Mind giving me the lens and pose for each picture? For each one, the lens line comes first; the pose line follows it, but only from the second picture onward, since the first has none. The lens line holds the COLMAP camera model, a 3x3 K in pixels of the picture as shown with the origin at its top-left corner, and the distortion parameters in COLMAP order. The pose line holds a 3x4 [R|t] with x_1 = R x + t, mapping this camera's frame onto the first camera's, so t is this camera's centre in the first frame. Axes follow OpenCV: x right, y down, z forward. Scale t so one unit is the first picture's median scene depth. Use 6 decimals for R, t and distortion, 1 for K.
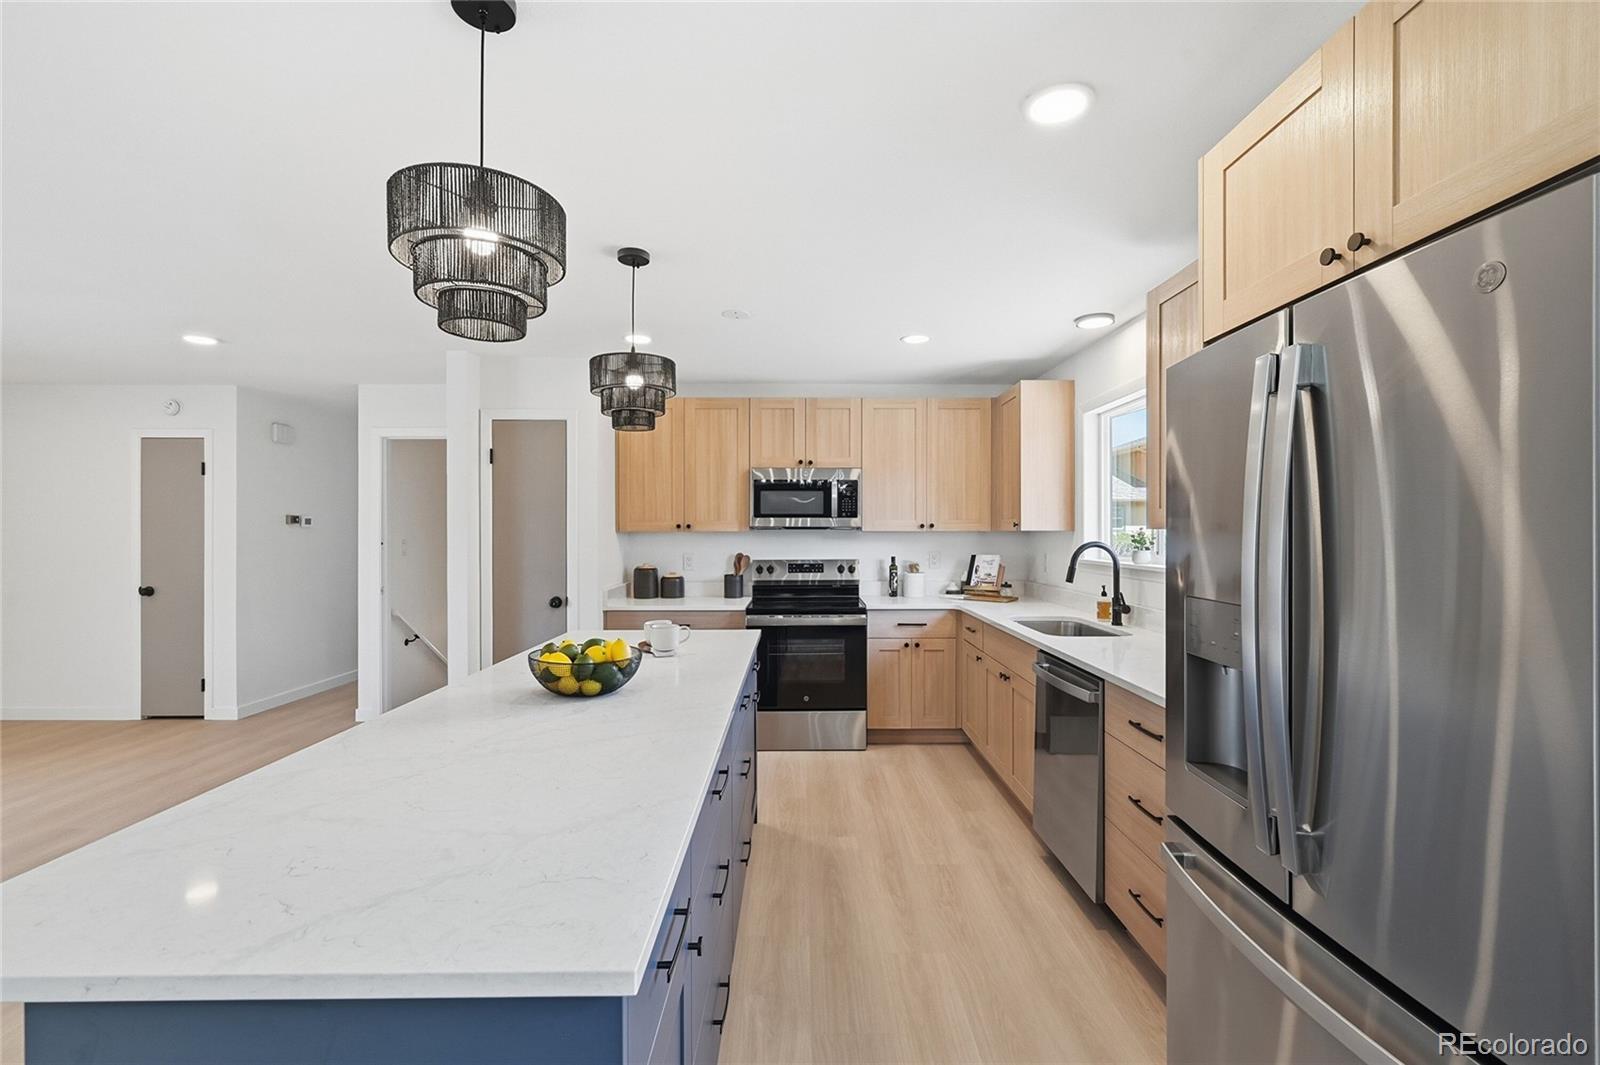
lens RADIAL K [[729.7, 0, 800.0], [0, 729.7, 532.5], [0, 0, 1]] dist [-0.001917, -0.000247]
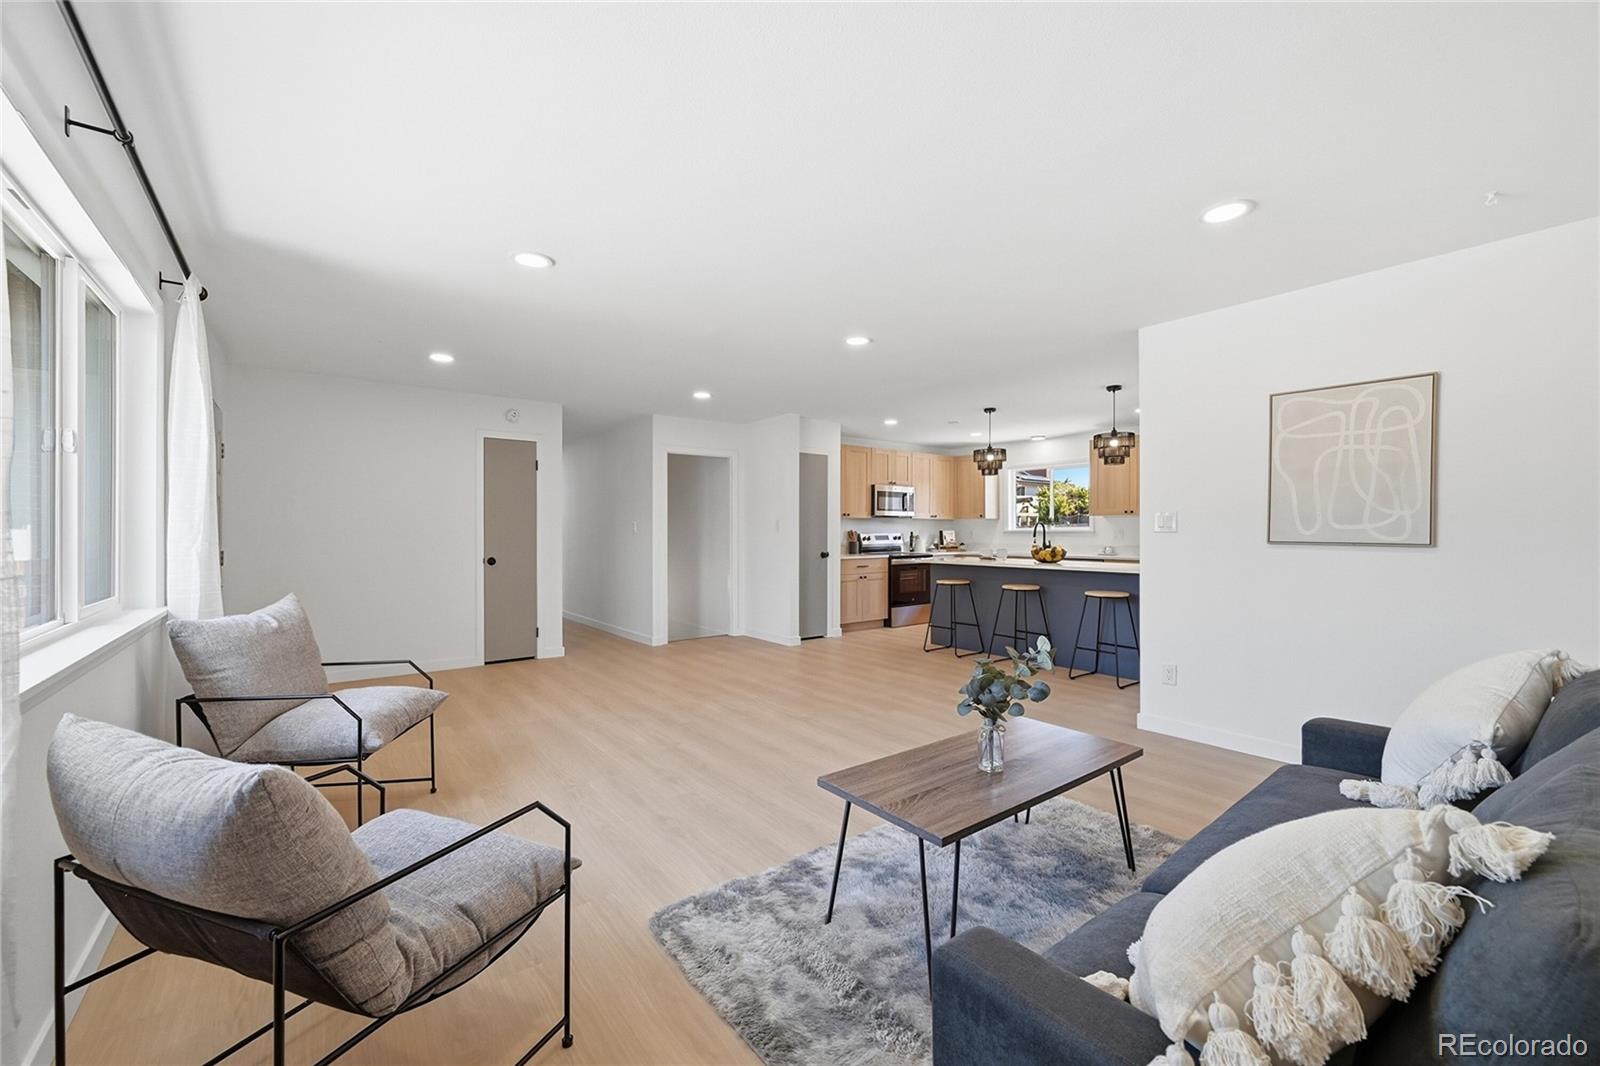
lens RADIAL K [[636.8, 0, 800.0], [0, 636.8, 533.0], [0, 0, 1]] dist [-0.001555, -0.000229]
pose [[0.785885, -0.002112, 0.618368, -1.202543], [0.003615, 0.999993, -0.001179, 0.036776], [-0.618361, 0.003162, 0.785887, -0.192490]]
